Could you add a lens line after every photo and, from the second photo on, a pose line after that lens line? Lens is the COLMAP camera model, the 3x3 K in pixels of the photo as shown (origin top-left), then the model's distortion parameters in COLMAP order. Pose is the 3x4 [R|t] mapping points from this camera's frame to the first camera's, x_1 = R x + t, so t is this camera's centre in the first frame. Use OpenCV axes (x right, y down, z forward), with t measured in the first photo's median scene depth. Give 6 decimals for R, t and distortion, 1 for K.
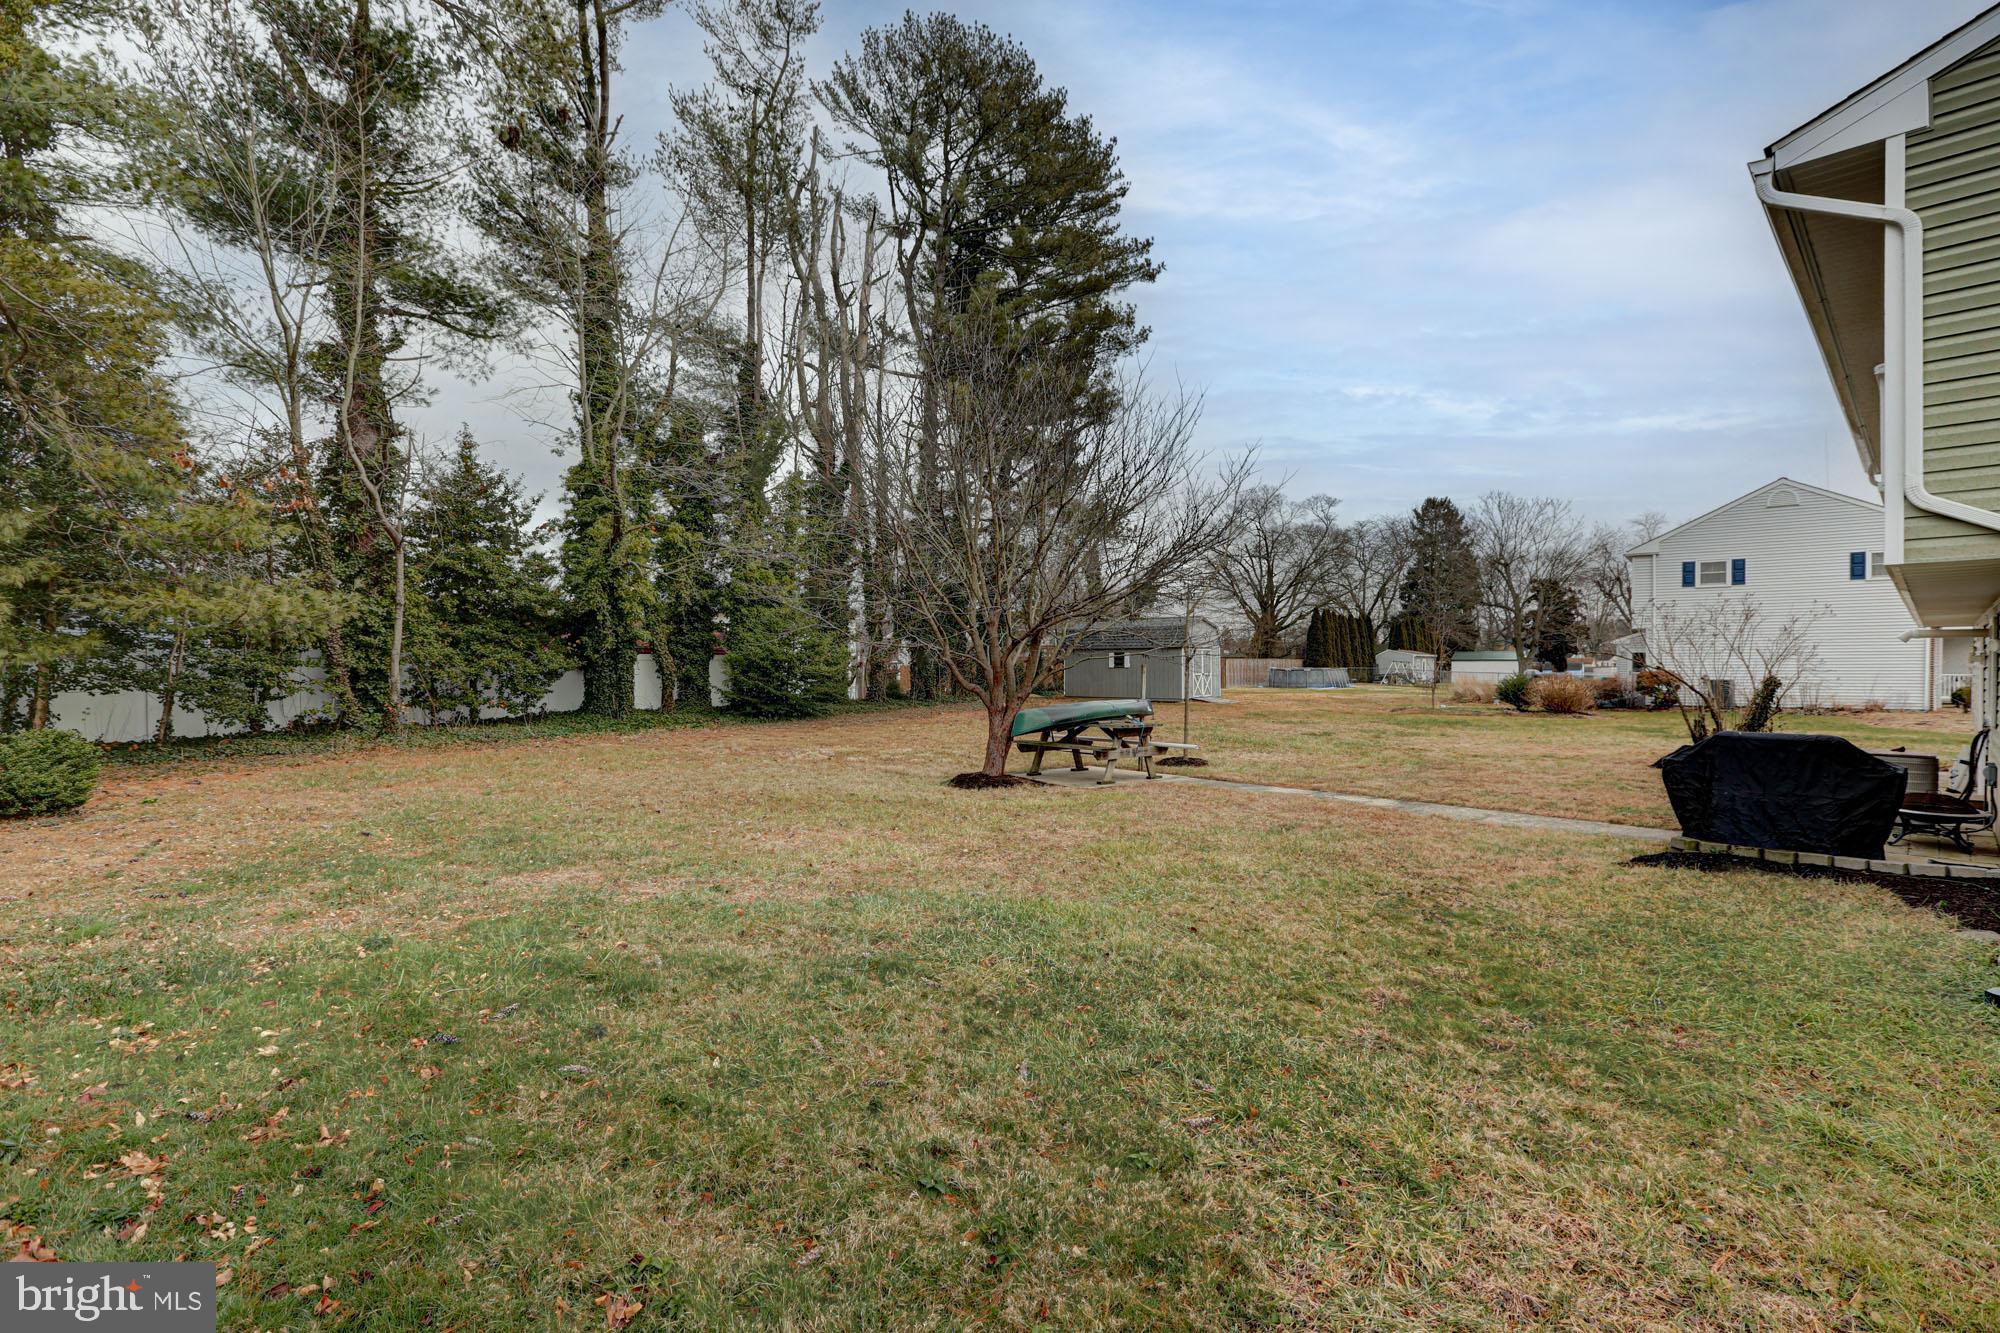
lens RADIAL K [[913.0, 0, 1013.7], [0, 913.0, 679.8], [0, 0, 1]] dist [-0.045233, 0.014754]
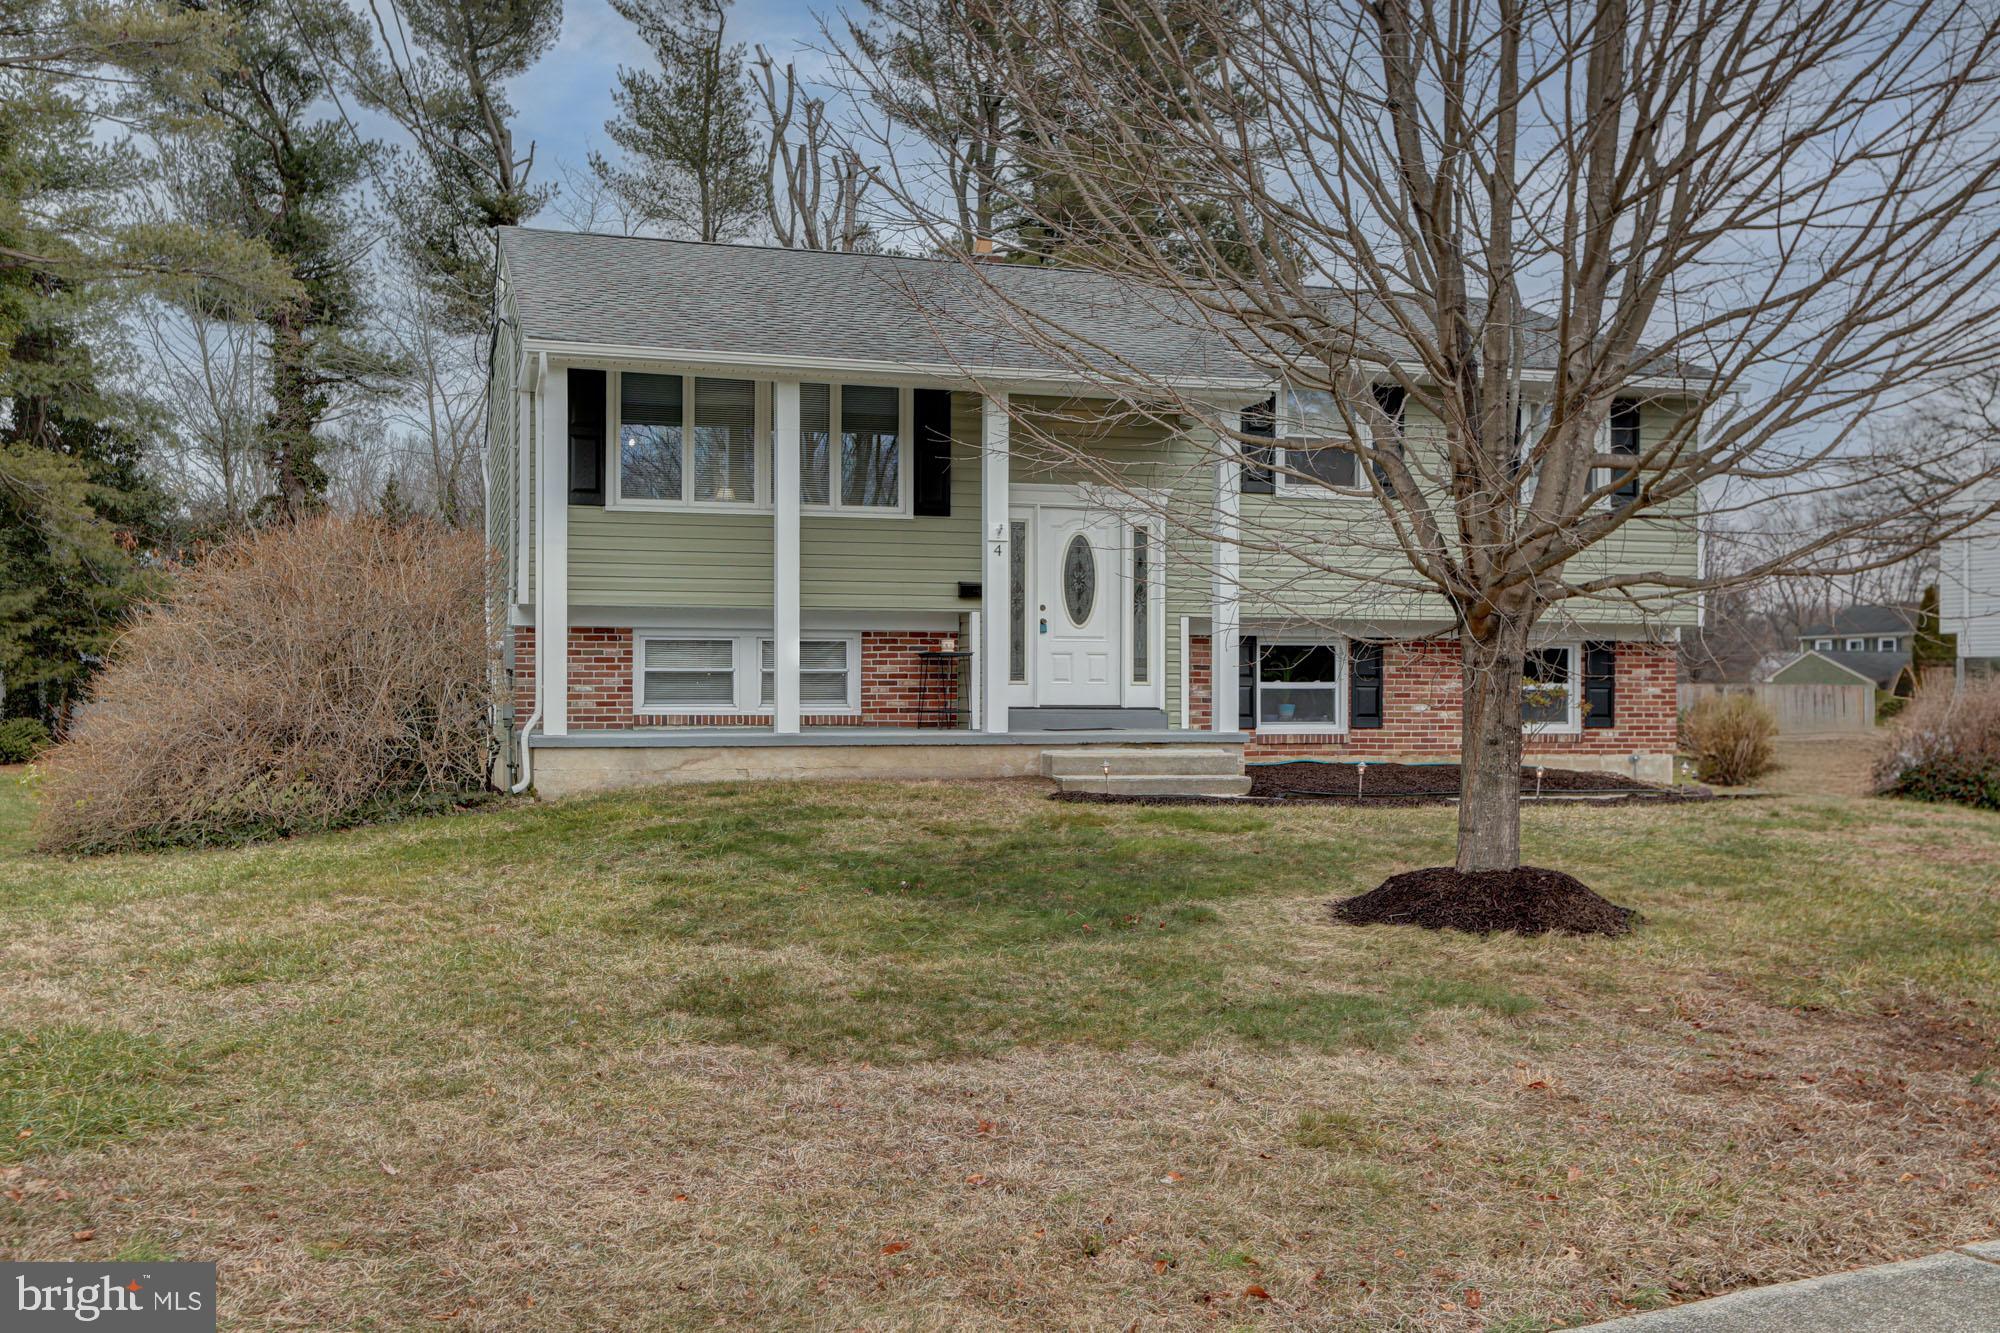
lens RADIAL K [[1771.5, 0, 1000.0], [0, 1771.5, 666.5], [0, 0, 1]] dist [0.014253, -0.000738]
pose [[0.899581, -0.003261, -0.436743, 1.075258], [-0.010676, 0.999509, -0.029453, 0.017405], [0.436624, 0.031158, 0.899104, -0.656923]]
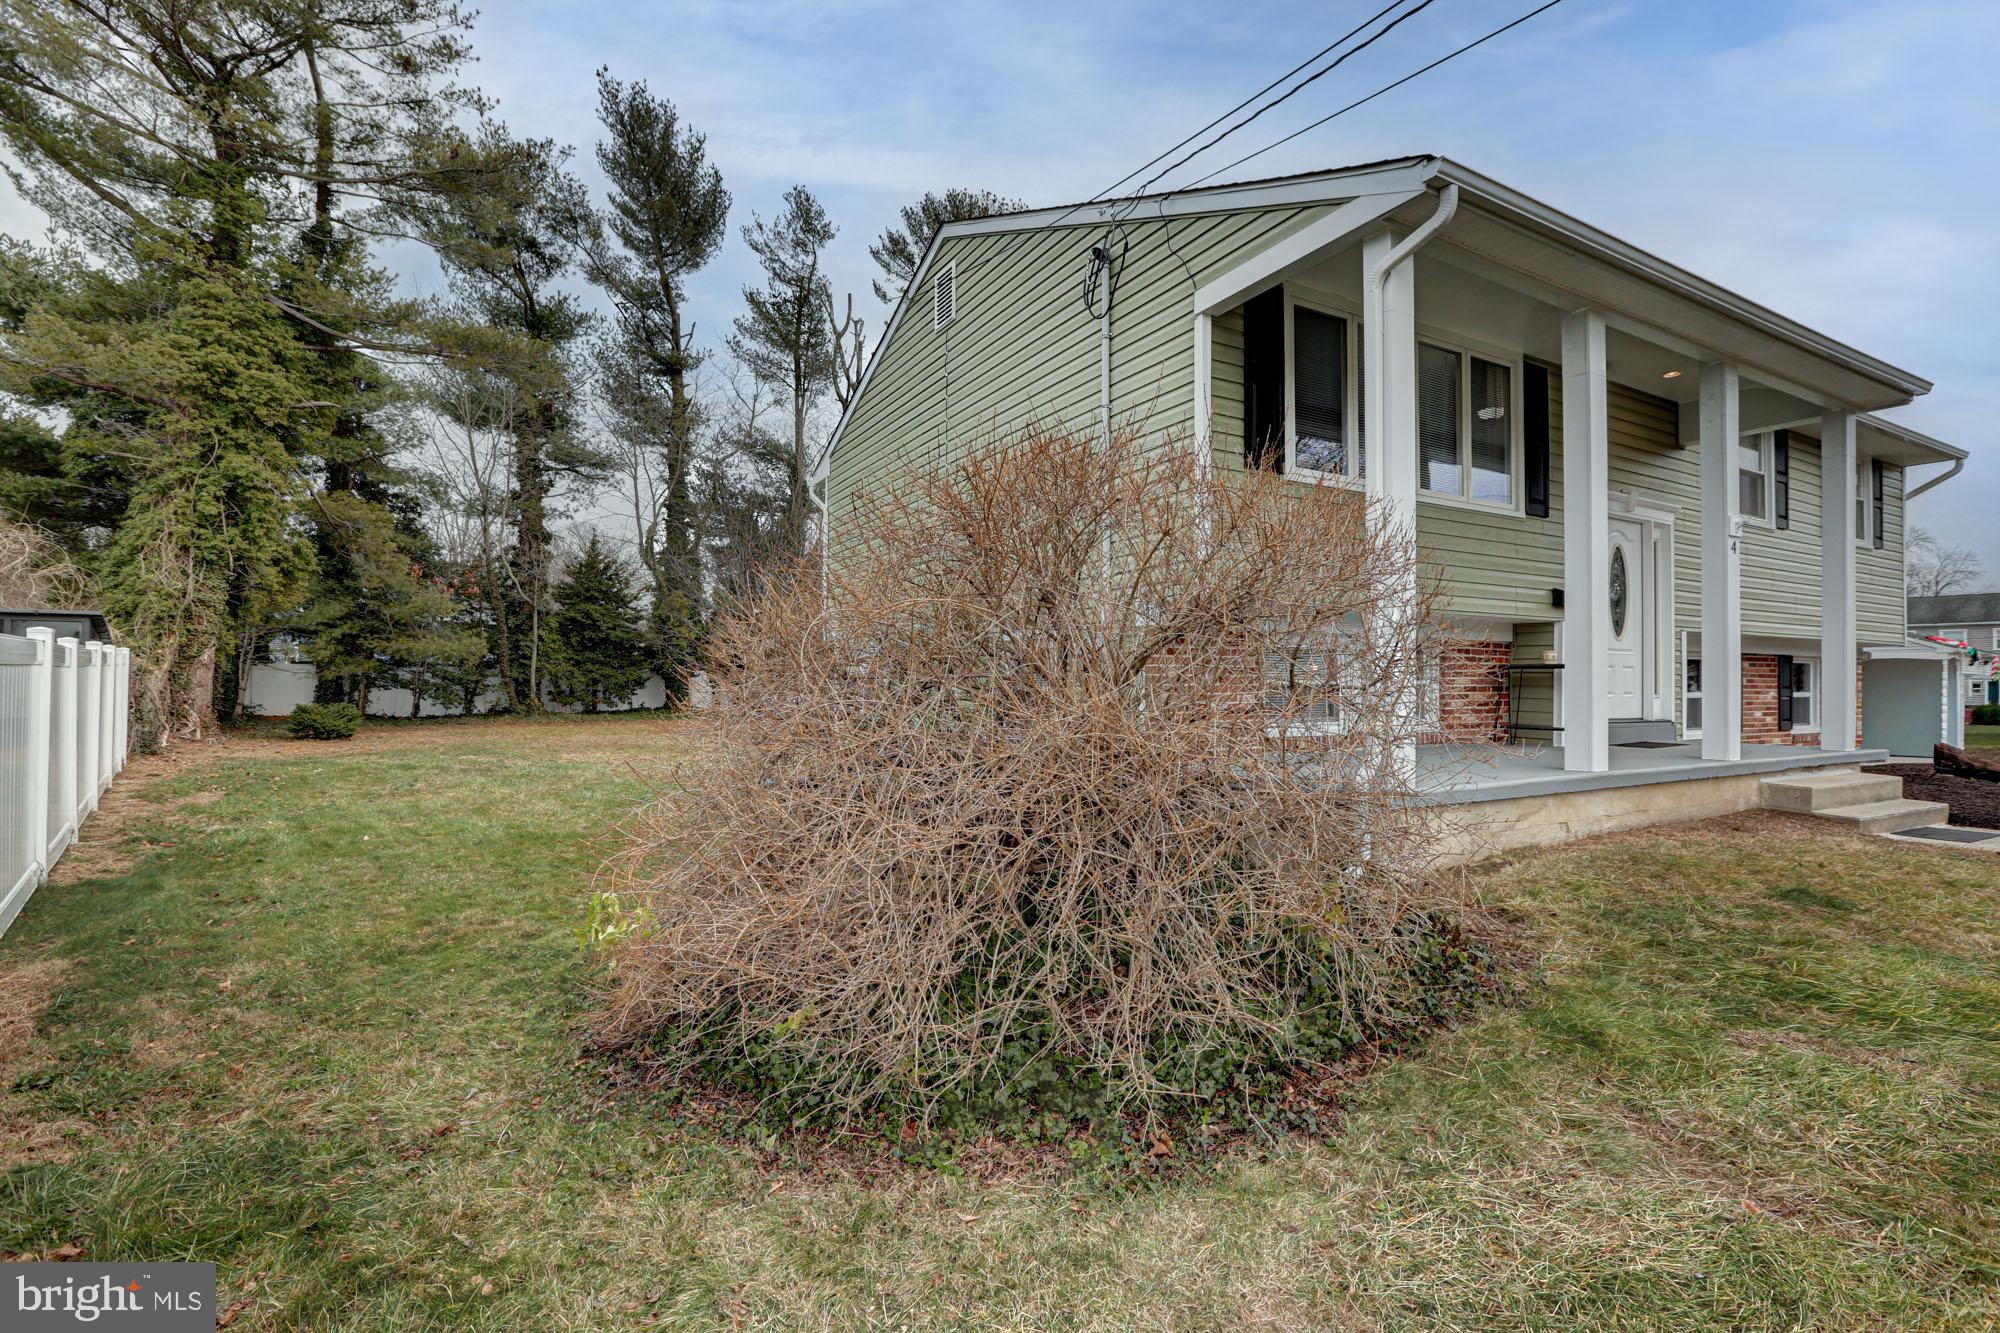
lens RADIAL K [[873.7, 0, 1000.0], [0, 873.7, 666.5], [0, 0, 1]] dist [-0.046788, 0.000077]
pose [[0.965741, 0.005633, -0.259447, 0.545031], [-0.014115, 0.999425, -0.030840, 0.001936], [0.259124, 0.033446, 0.965265, -0.333457]]
